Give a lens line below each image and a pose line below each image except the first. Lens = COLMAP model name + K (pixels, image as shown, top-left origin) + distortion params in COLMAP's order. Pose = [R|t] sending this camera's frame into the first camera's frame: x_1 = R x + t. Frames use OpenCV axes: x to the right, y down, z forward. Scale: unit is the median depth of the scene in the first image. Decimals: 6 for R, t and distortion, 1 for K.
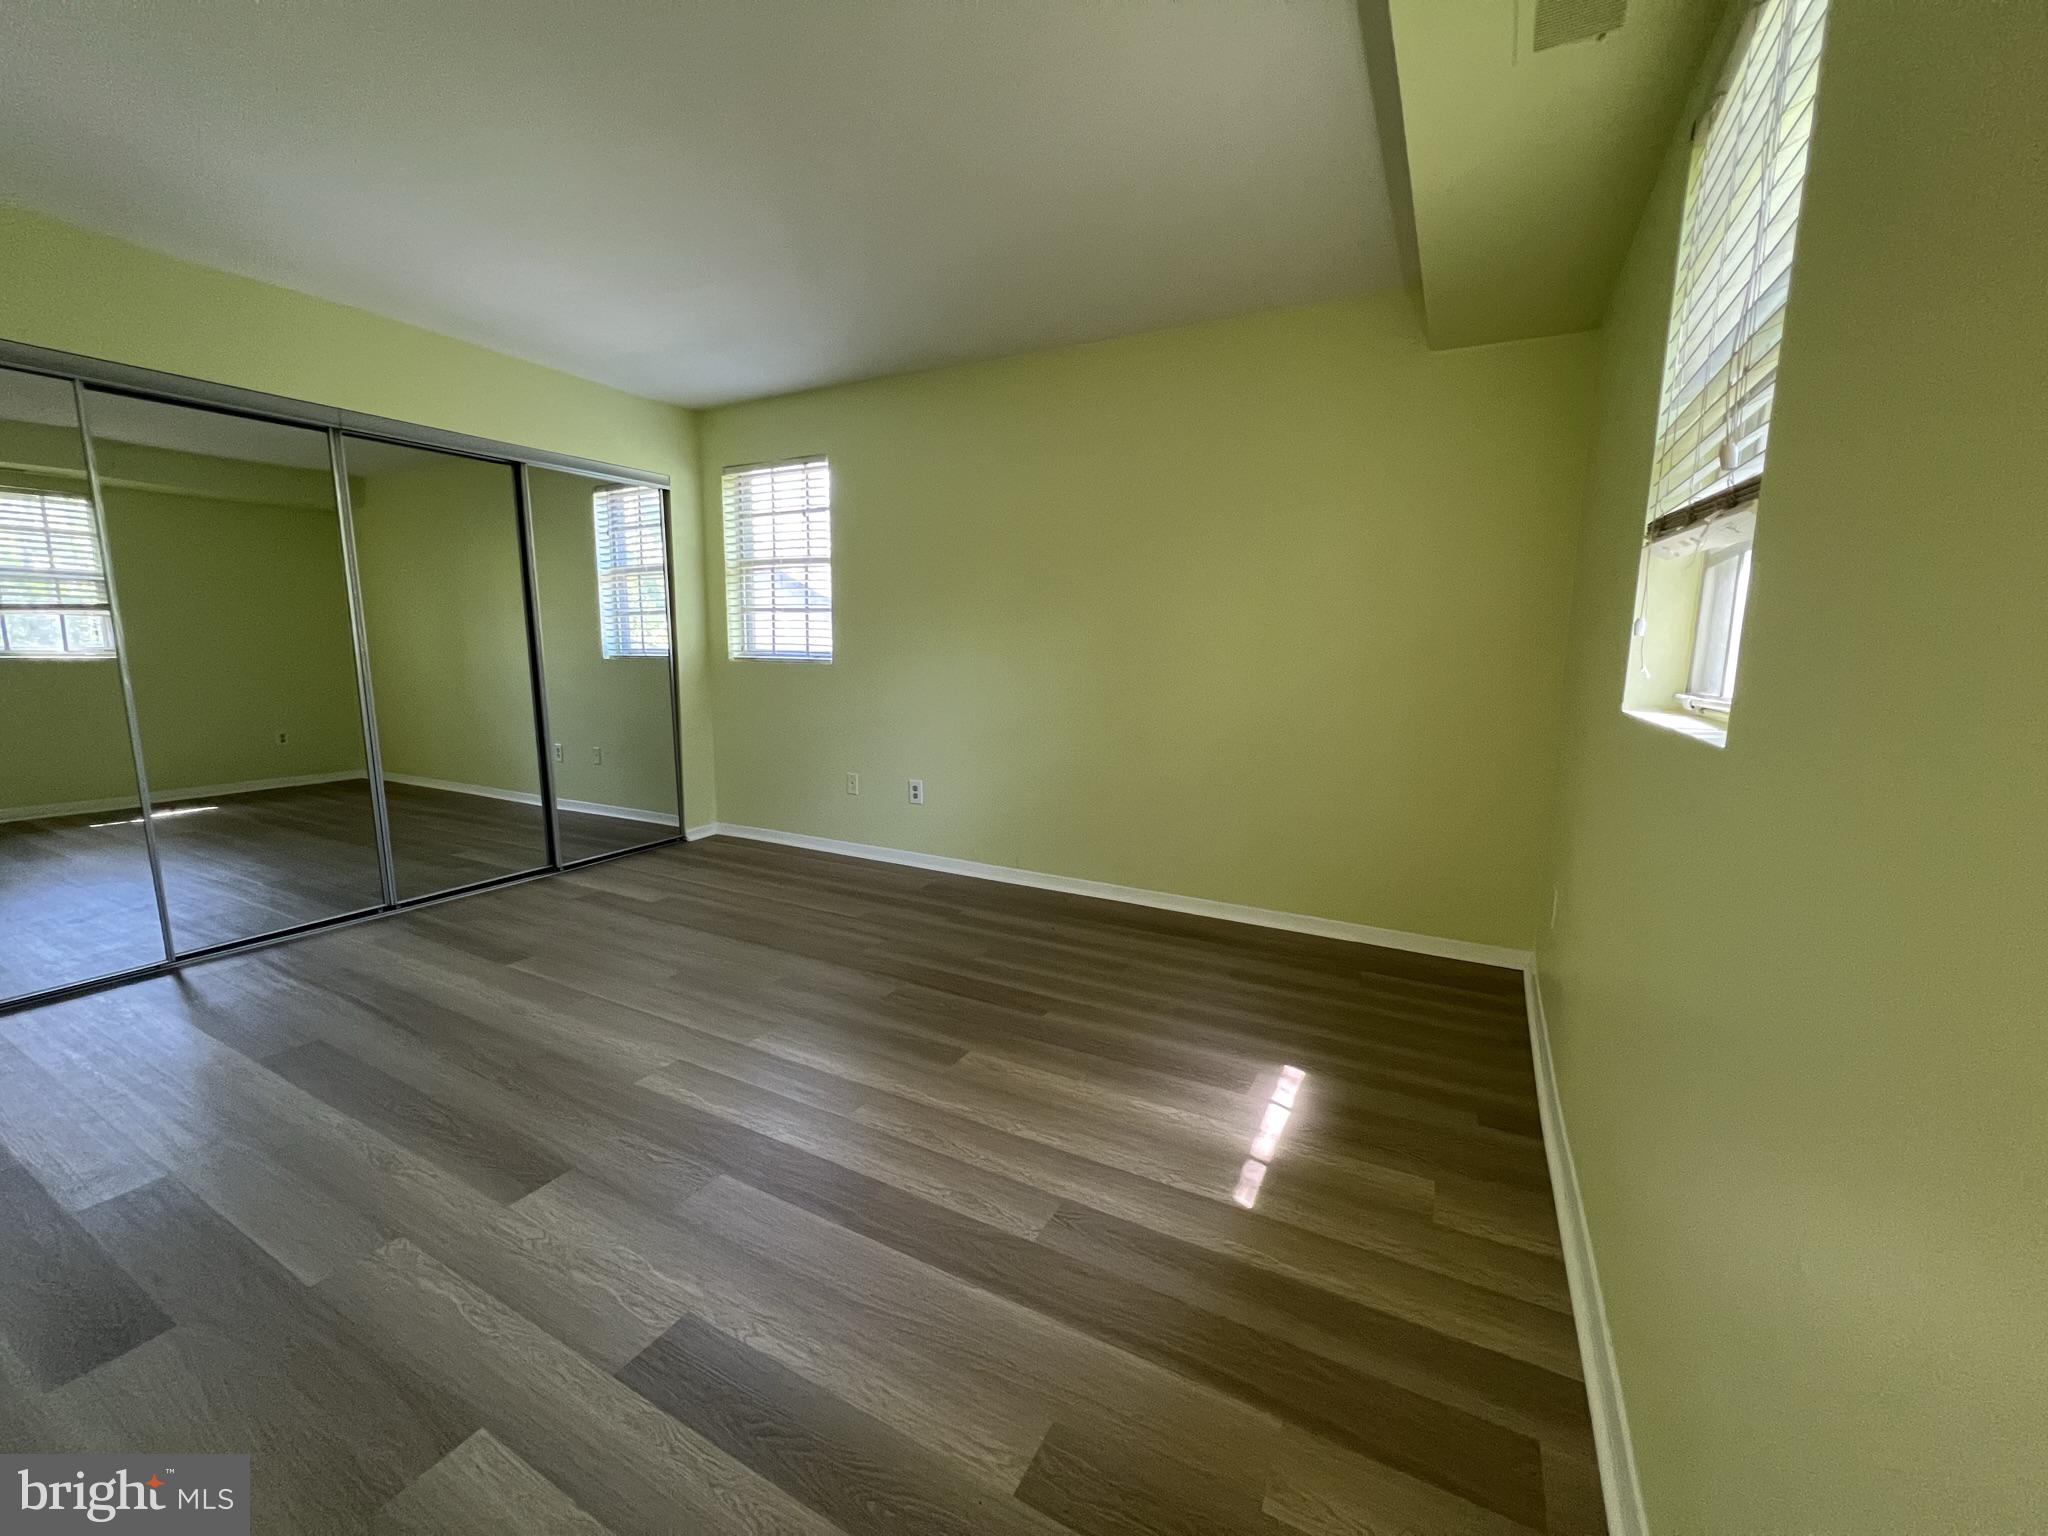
lens RADIAL K [[818.6, 0, 1024.0], [0, 818.6, 768.0], [0, 0, 1]] dist [-0.001806, -0.000166]
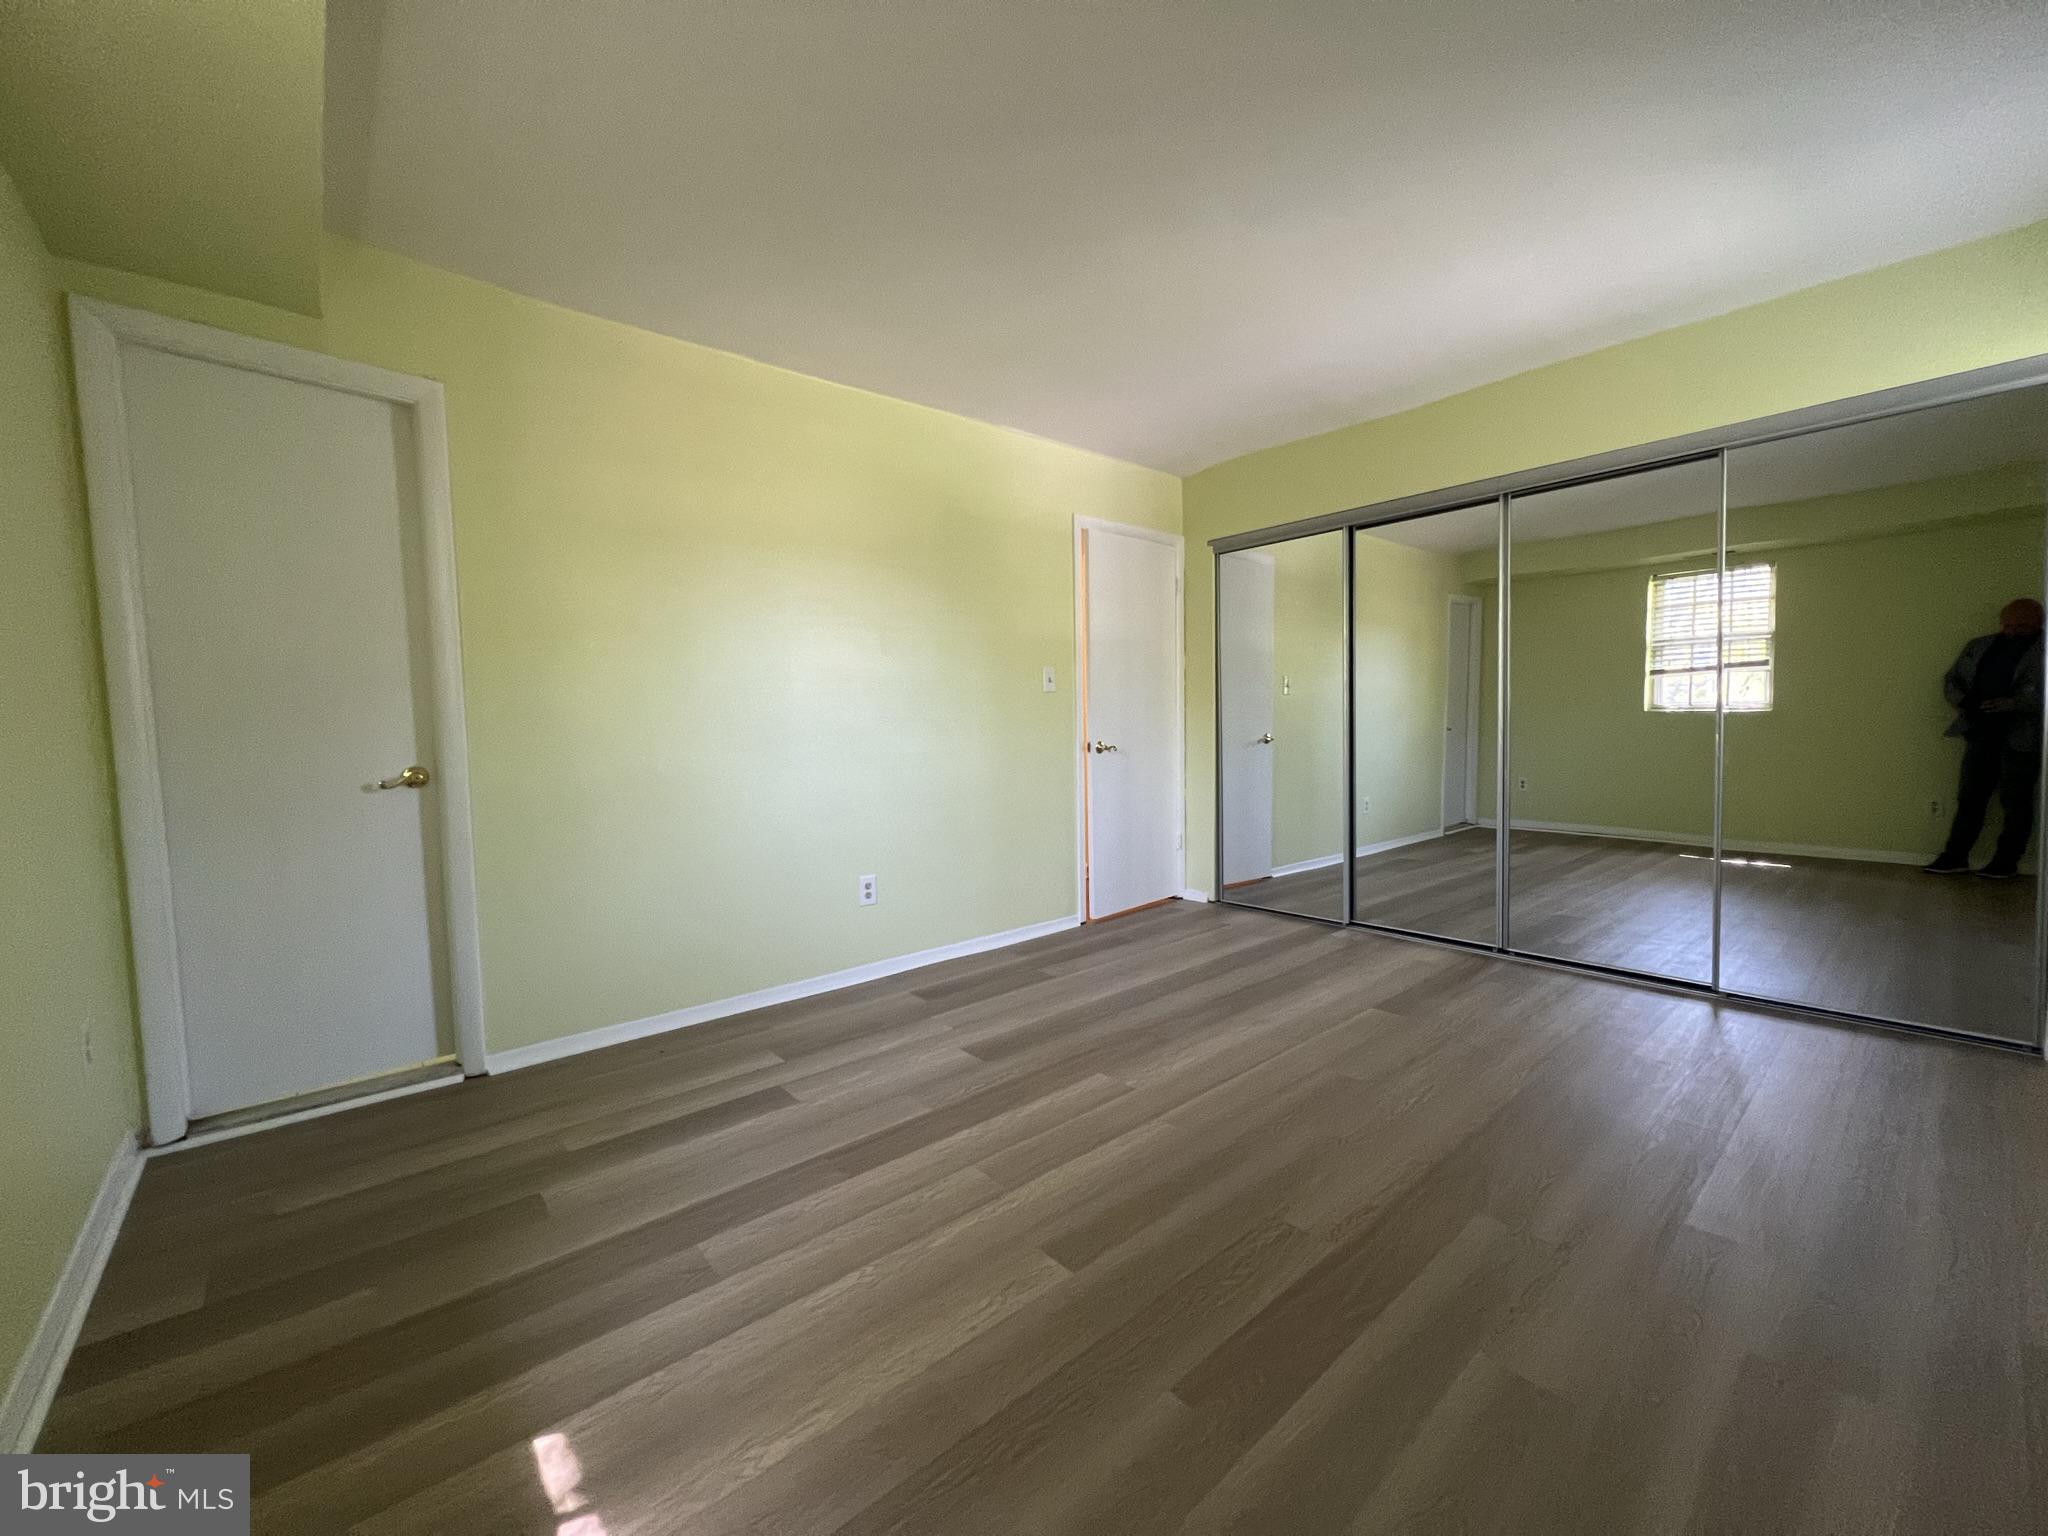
lens RADIAL K [[824.3, 0, 1024.0], [0, 824.3, 768.0], [0, 0, 1]] dist [0.011998, -0.000071]
pose [[-0.354491, 0.056091, -0.933376, 0.483601], [-0.122691, 0.986779, 0.105898, -0.113374], [0.926975, 0.152057, -0.342922, 0.975745]]
